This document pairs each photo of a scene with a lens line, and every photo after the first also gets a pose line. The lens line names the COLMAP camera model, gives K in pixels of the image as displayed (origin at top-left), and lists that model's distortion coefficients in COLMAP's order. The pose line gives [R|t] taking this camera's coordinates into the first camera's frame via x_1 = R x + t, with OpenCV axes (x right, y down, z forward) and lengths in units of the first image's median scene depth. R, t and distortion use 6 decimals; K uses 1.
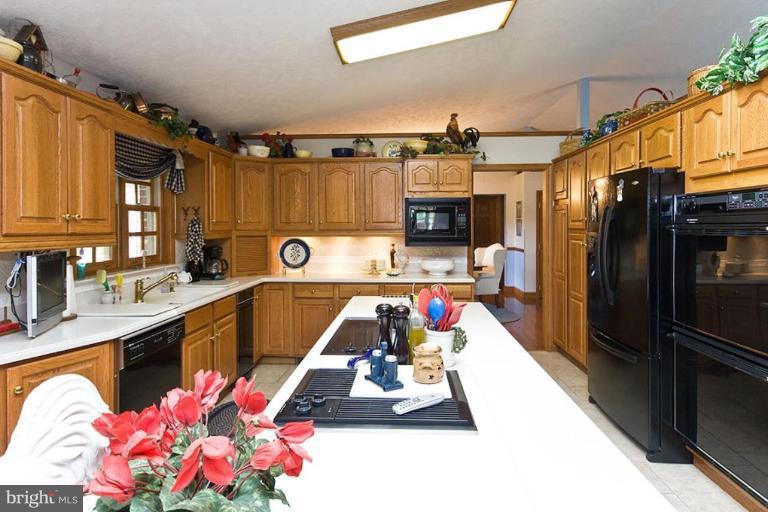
lens RADIAL K [[415.8, 0, 385.1], [0, 415.8, 240.2], [0, 0, 1]] dist [-0.001875, 0.001382]
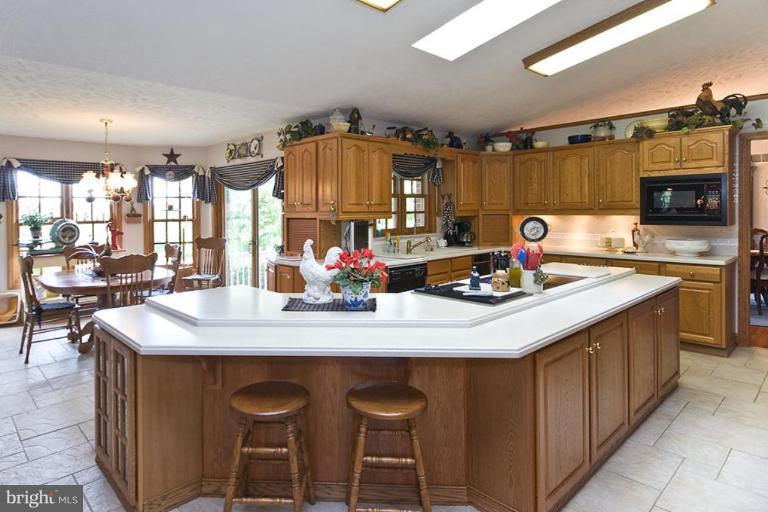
lens RADIAL K [[396.6, 0, 384.0], [0, 396.6, 213.2], [0, 0, 1]] dist [0.001002, 0.000441]
pose [[0.773294, -0.001099, -0.634047, 0.179543], [-0.010474, 0.999840, -0.014507, 0.006900], [0.633961, 0.017859, 0.773158, -0.147637]]
